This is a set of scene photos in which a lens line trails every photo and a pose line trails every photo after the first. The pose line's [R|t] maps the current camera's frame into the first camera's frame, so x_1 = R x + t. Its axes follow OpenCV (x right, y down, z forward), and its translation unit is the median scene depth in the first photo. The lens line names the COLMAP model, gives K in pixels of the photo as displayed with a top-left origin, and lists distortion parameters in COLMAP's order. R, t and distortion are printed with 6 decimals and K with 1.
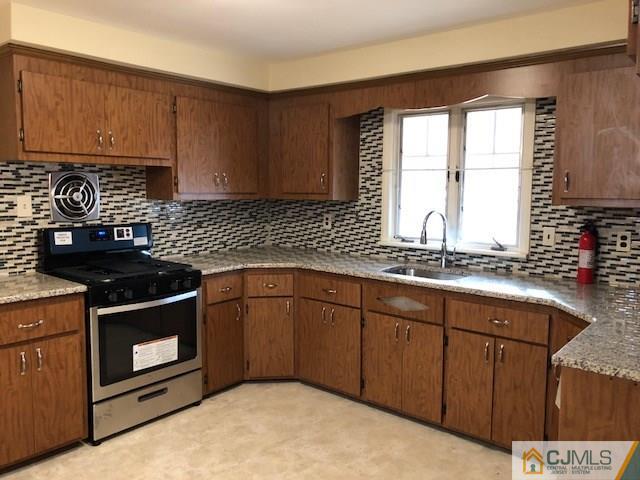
lens RADIAL K [[526.9, 0, 311.7], [0, 526.9, 237.0], [0, 0, 1]] dist [0.043216, -0.051312]
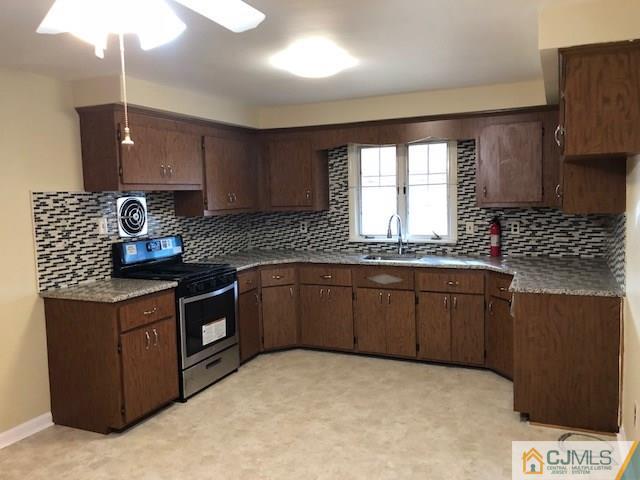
lens RADIAL K [[526.9, 0, 321.8], [0, 526.9, 237.7], [0, 0, 1]] dist [0.043216, -0.051312]
pose [[0.960000, -0.058397, 0.273842, -0.356887], [0.062559, 0.998020, -0.006481, 0.009584], [-0.272921, 0.023353, 0.961753, -0.326403]]
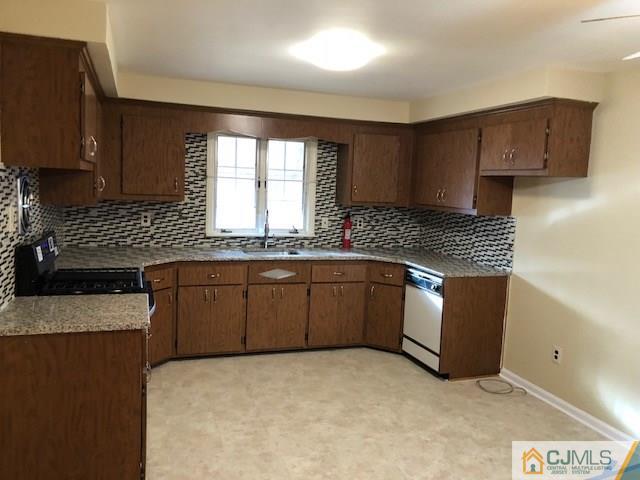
lens RADIAL K [[526.9, 0, 322.8], [0, 526.9, 238.4], [0, 0, 1]] dist [0.043216, -0.051312]
pose [[0.504750, -0.076576, 0.859863, -0.930375], [0.046908, 0.997019, 0.061255, -0.050645], [-0.861990, 0.009416, 0.506837, 0.150516]]
